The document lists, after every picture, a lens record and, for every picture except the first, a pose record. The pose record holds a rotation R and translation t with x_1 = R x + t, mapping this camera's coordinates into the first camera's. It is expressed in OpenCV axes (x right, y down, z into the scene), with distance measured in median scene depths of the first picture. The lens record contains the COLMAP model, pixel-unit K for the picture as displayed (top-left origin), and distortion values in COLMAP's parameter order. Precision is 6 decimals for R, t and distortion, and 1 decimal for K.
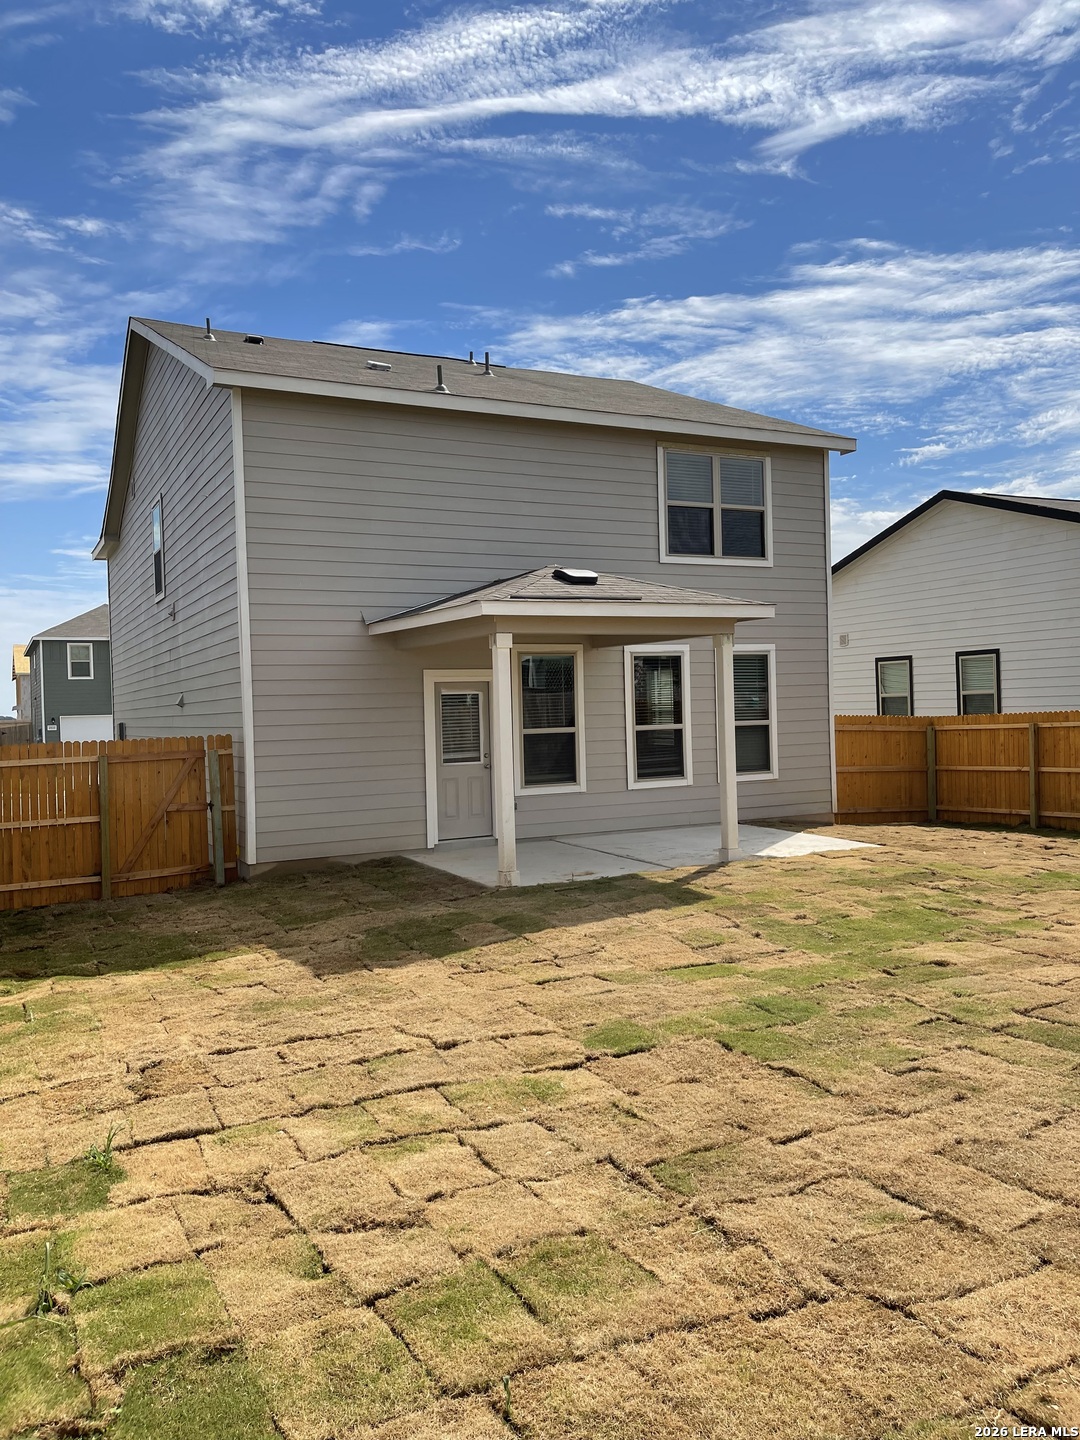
lens RADIAL K [[1085.2, 0, 540.0], [0, 1085.2, 720.0], [0, 0, 1]] dist [0.095644, -0.163790]
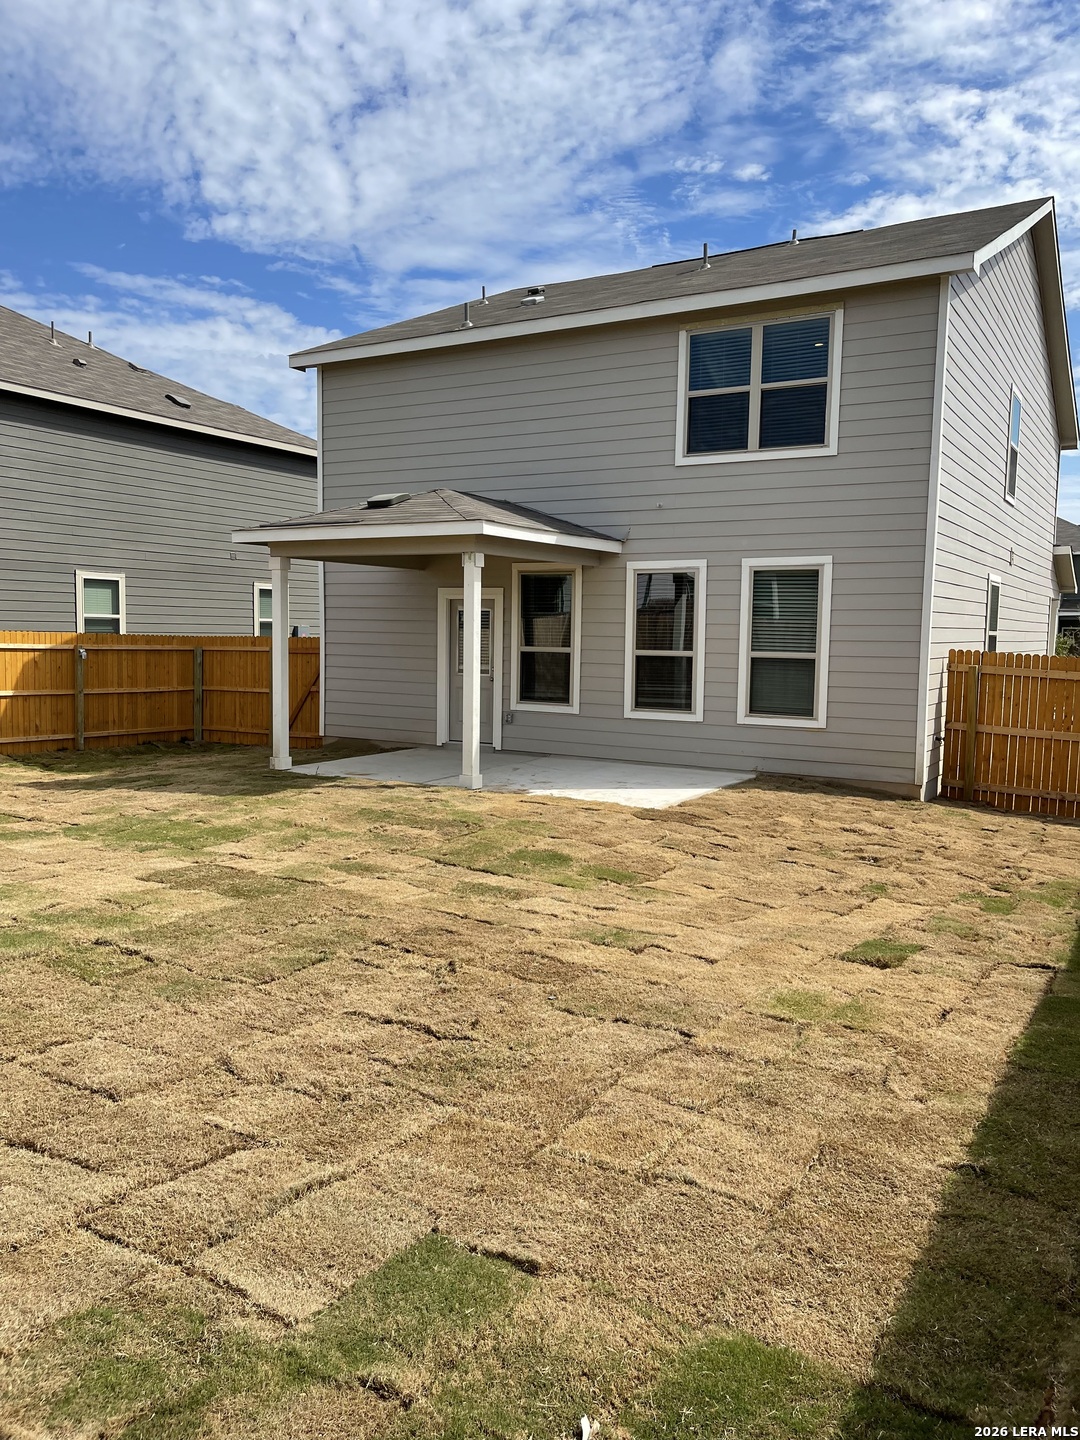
lens RADIAL K [[1085.2, 0, 540.0], [0, 1085.2, 720.0], [0, 0, 1]] dist [0.095644, -0.163790]
pose [[0.541864, 0.104002, -0.834006, 0.800554], [-0.041499, 0.994415, 0.097043, -0.021068], [0.839441, -0.017973, 0.543154, 0.421152]]
